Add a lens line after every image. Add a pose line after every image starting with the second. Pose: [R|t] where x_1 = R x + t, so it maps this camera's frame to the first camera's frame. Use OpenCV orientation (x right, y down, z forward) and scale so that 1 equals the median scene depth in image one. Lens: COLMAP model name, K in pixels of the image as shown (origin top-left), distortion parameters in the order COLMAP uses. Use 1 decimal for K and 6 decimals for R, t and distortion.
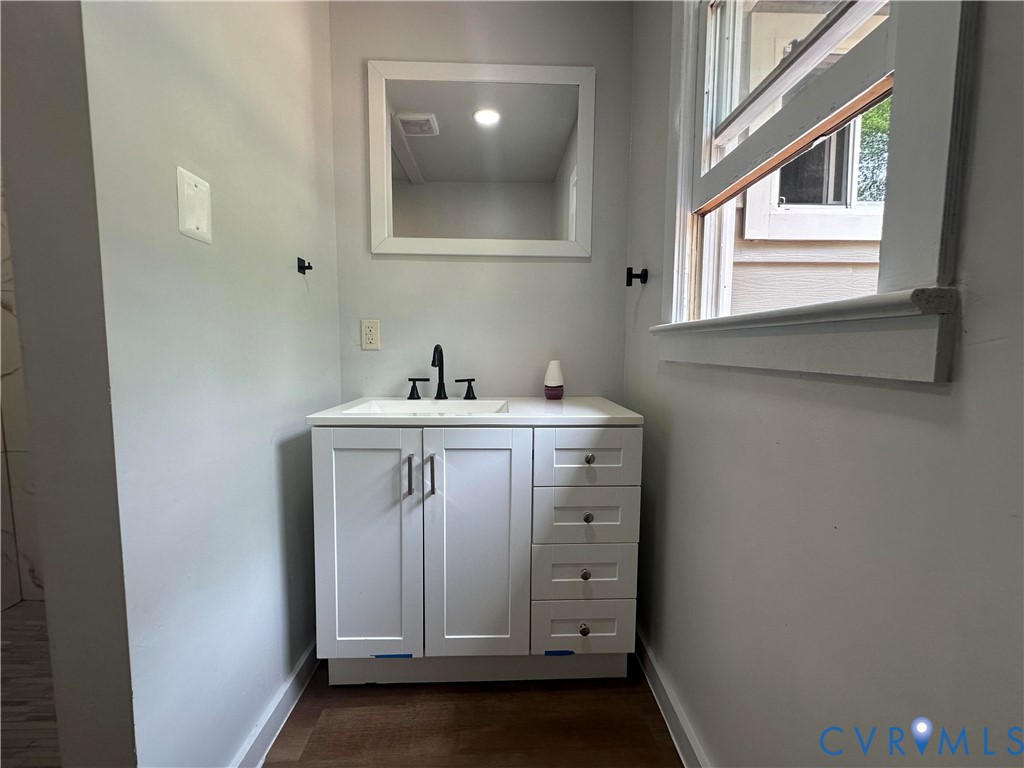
lens RADIAL K [[411.4, 0, 512.3], [0, 411.4, 383.6], [0, 0, 1]] dist [-0.002726, 0.000890]
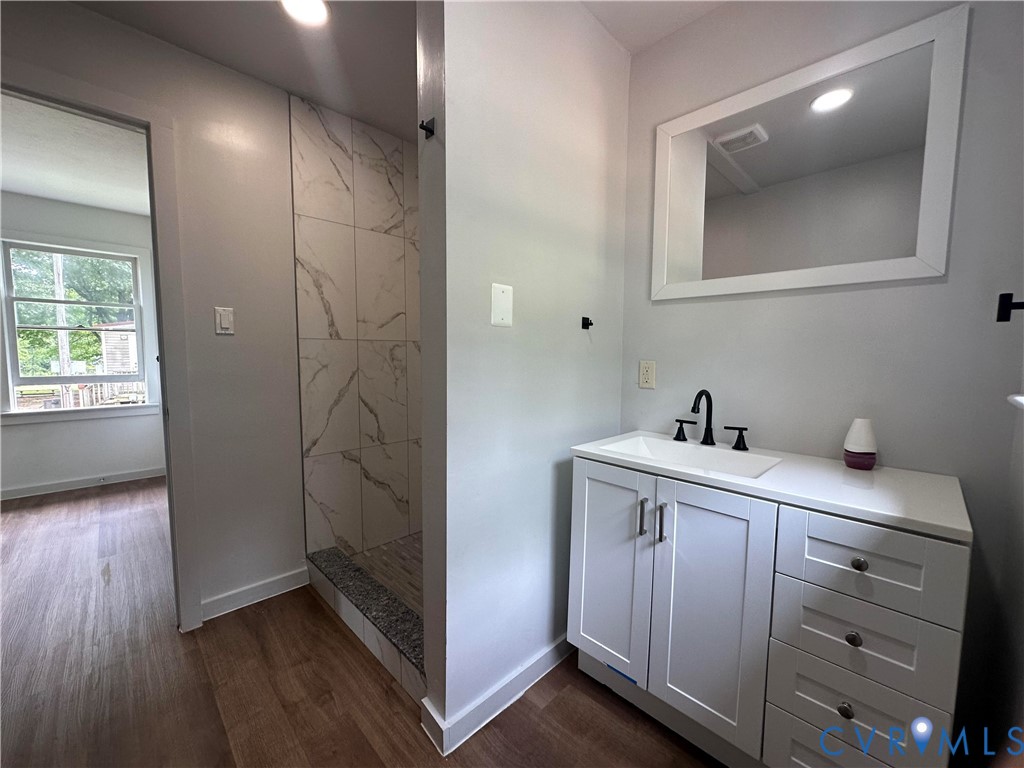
lens RADIAL K [[411.4, 0, 511.3], [0, 411.4, 383.3], [0, 0, 1]] dist [-0.002726, 0.000890]
pose [[0.681958, 0.053124, -0.729459, 0.277404], [-0.063817, 0.997877, 0.013010, -0.117525], [0.728601, 0.037680, 0.683901, -0.007849]]
